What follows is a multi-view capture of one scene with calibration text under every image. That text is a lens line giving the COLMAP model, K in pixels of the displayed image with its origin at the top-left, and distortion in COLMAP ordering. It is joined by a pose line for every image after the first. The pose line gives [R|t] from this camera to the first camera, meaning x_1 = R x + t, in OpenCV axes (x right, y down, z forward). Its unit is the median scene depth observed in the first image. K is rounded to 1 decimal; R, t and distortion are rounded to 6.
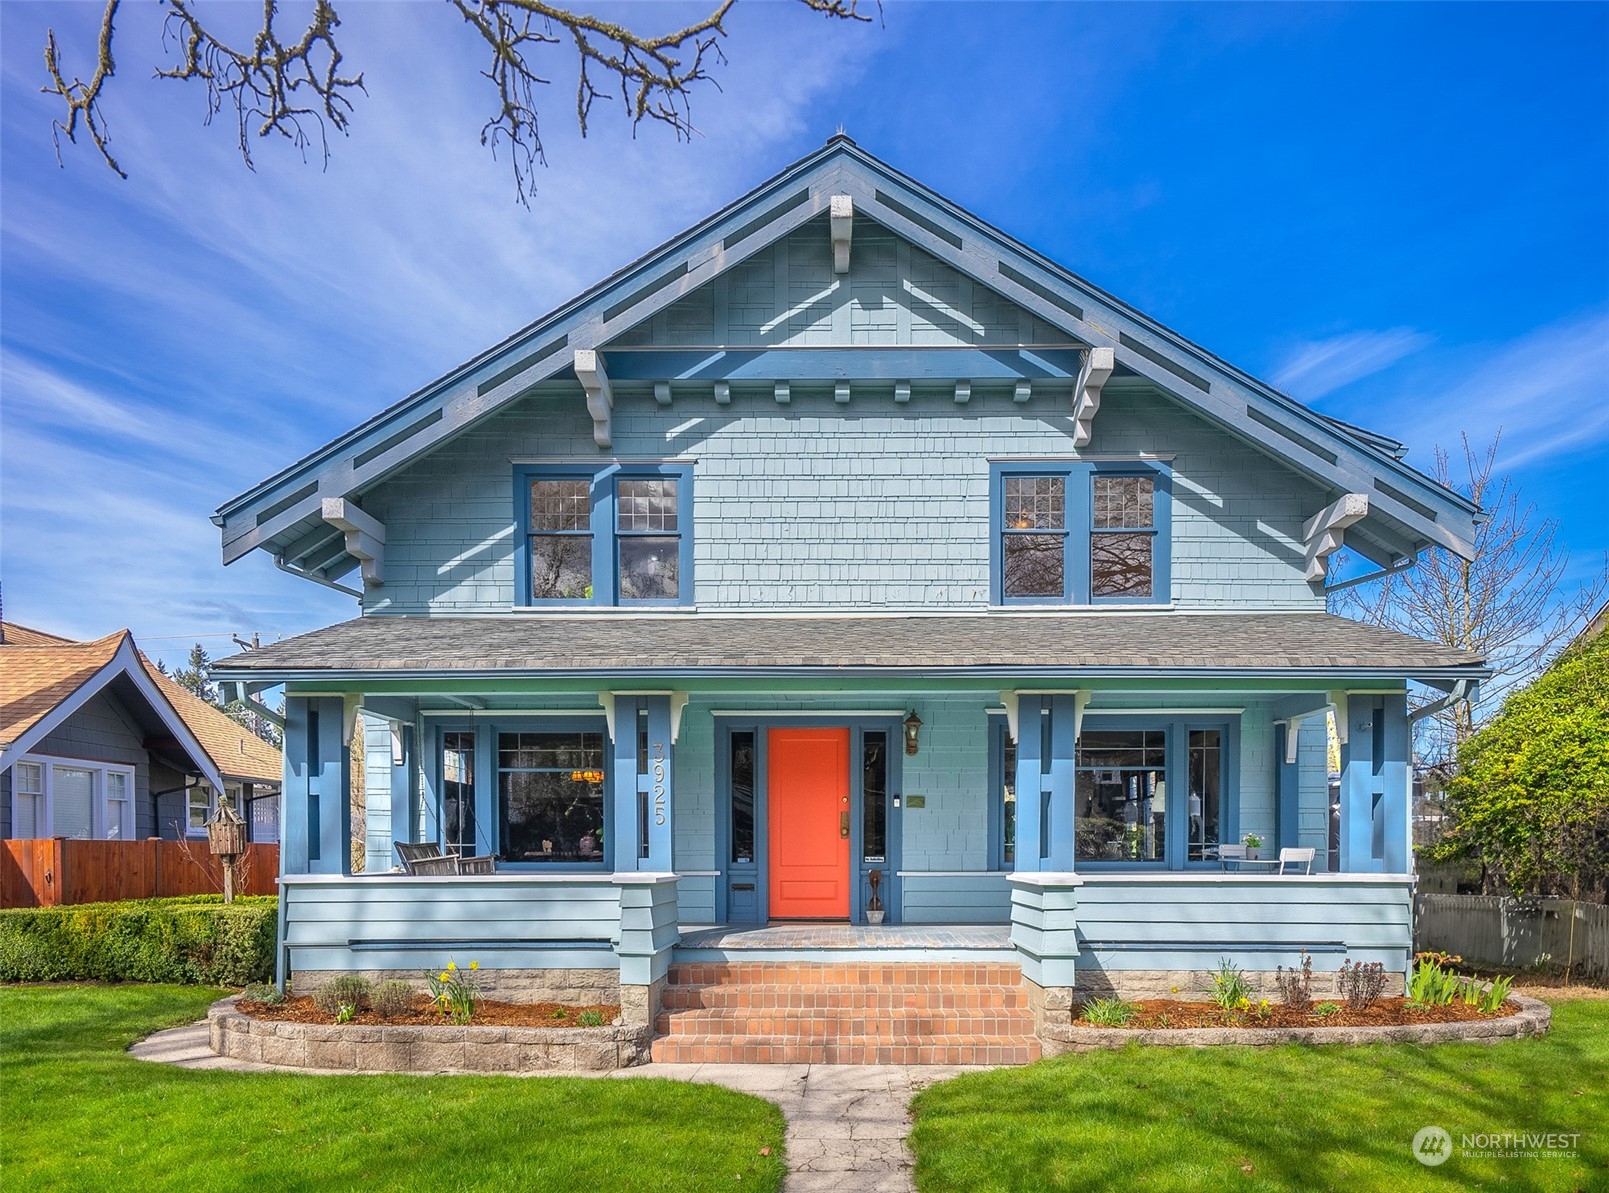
lens RADIAL K [[1140.0, 0, 821.1], [0, 1140.0, 871.1], [0, 0, 1]] dist [0.002433, 0.002028]
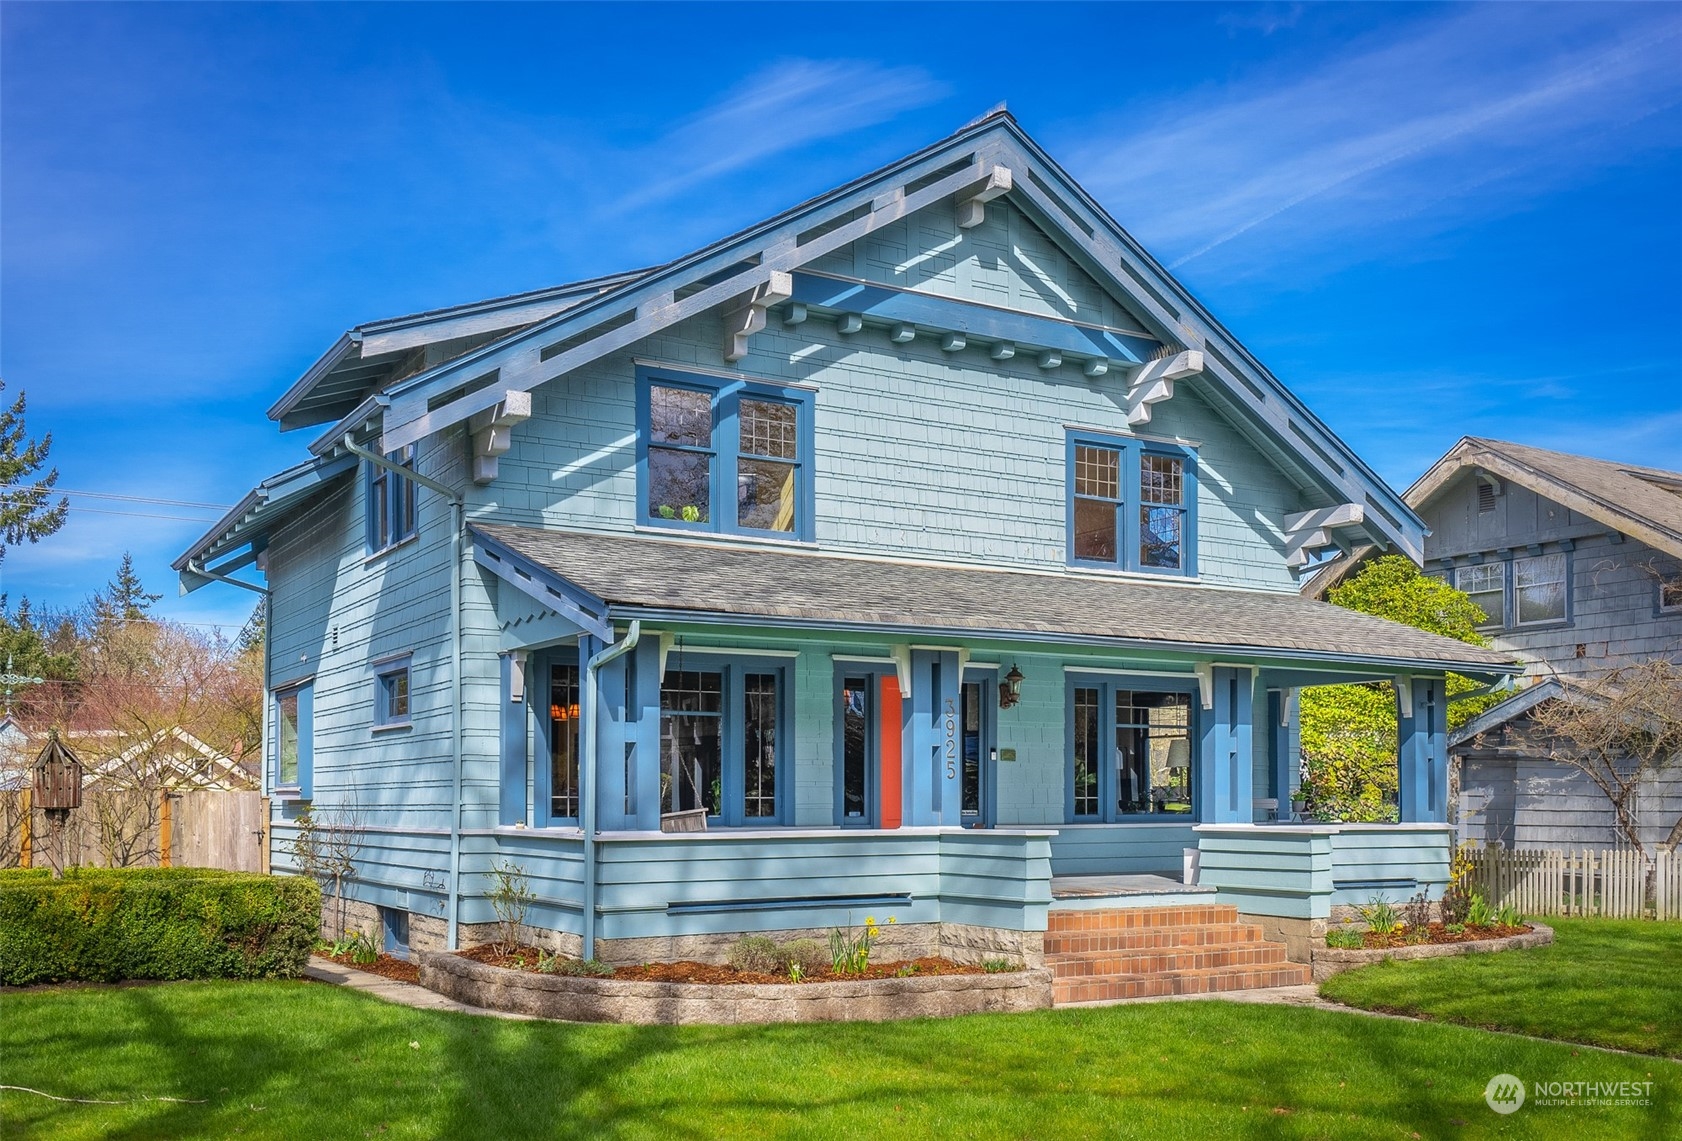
lens RADIAL K [[1611.2, 0, 877.6], [0, 1611.2, 767.4], [0, 0, 1]] dist [0.009681, -0.001994]
pose [[0.853528, 0.012202, 0.520903, -0.766313], [0.007767, 0.999317, -0.036134, 0.000167], [-0.520988, 0.034887, 0.852851, -0.149998]]
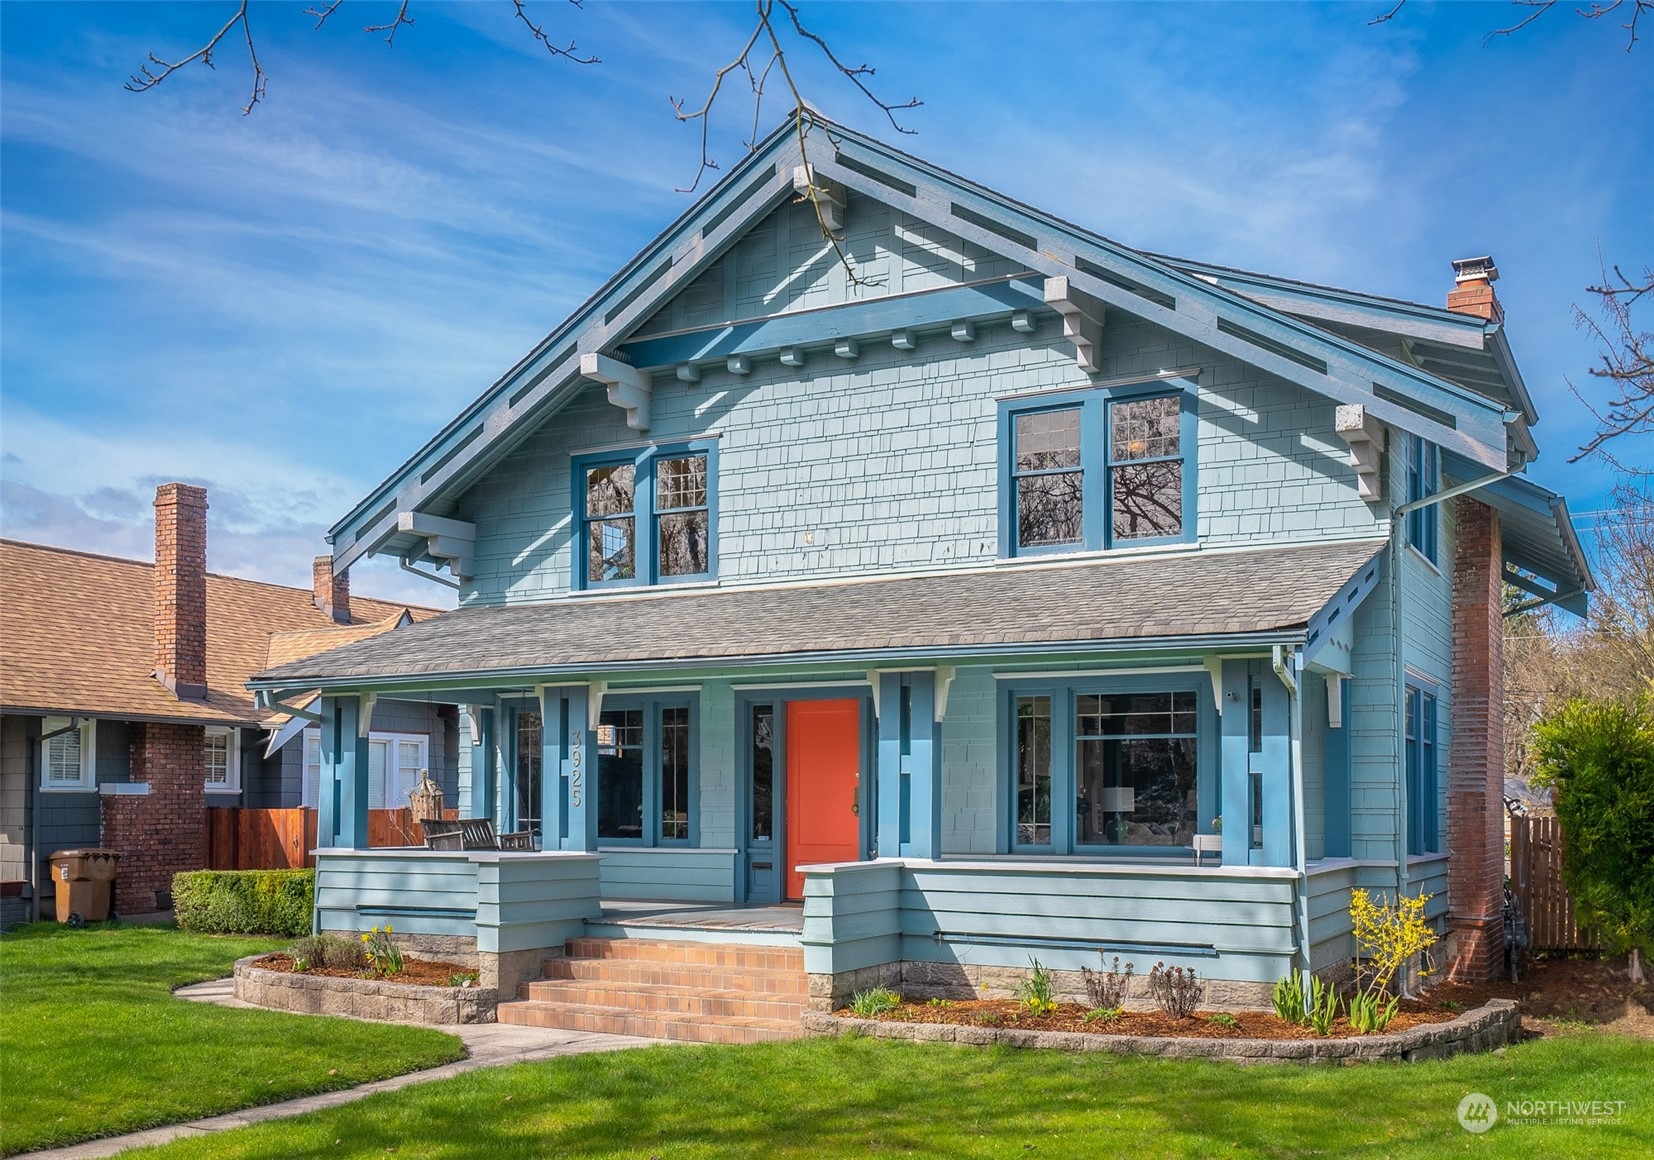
lens RADIAL K [[1567.9, 0, 823.9], [0, 1567.9, 774.9], [0, 0, 1]] dist [0.002207, -0.003805]
pose [[0.886136, -0.005421, -0.463393, 0.609421], [-0.011450, 0.999370, -0.033586, -0.019076], [0.463283, 0.035068, 0.885516, -0.159052]]
